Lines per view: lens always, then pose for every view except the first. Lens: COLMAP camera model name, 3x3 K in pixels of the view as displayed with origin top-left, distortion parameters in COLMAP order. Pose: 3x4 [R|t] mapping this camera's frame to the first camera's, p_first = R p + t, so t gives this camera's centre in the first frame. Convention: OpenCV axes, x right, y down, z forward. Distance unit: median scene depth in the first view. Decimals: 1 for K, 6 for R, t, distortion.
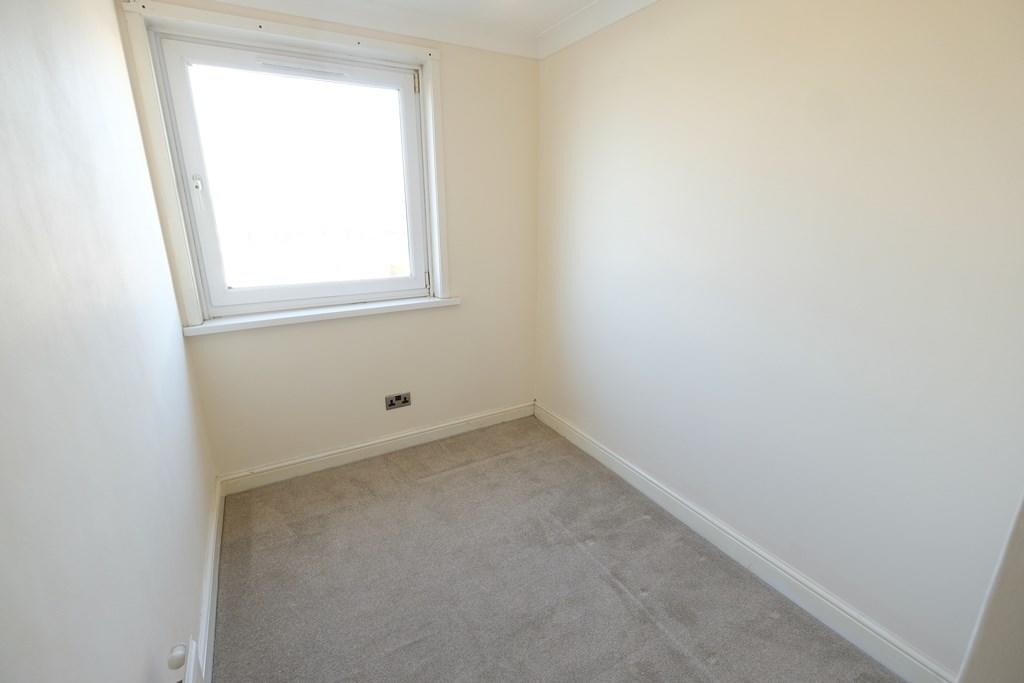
lens RADIAL K [[443.7, 0, 511.2], [0, 443.7, 337.6], [0, 0, 1]] dist [-0.002479, 0.000368]
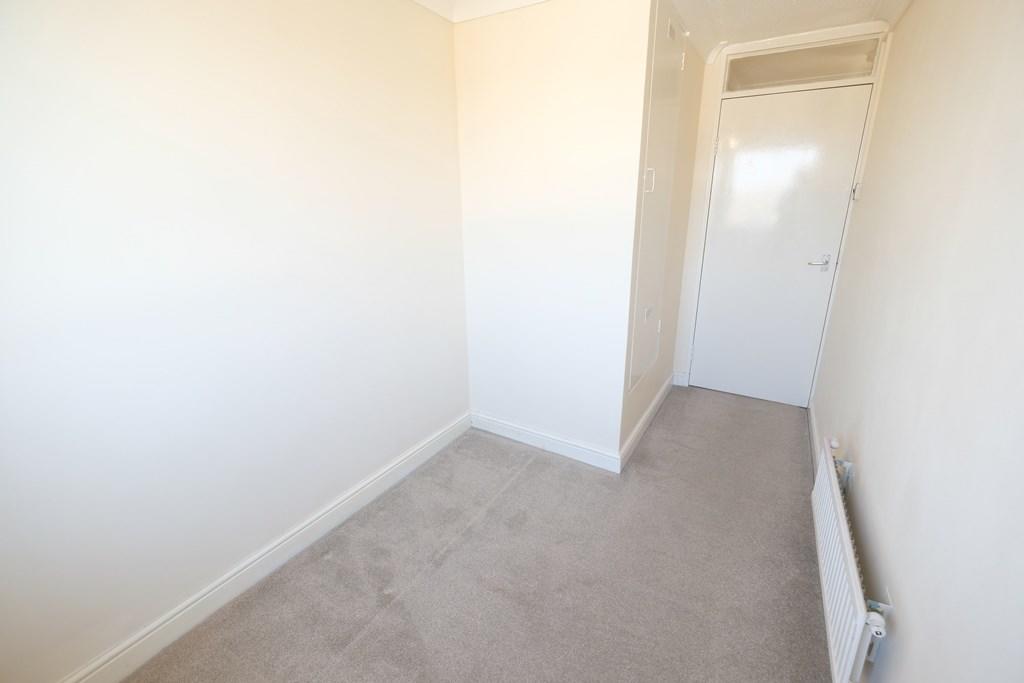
lens RADIAL K [[443.7, 0, 511.2], [0, 443.7, 337.6], [0, 0, 1]] dist [-0.002479, 0.000368]
pose [[-0.536842, -0.219904, 0.814520, -0.430091], [0.227302, 0.892037, 0.390645, -0.193981], [-0.812487, 0.394857, -0.428898, 0.847088]]
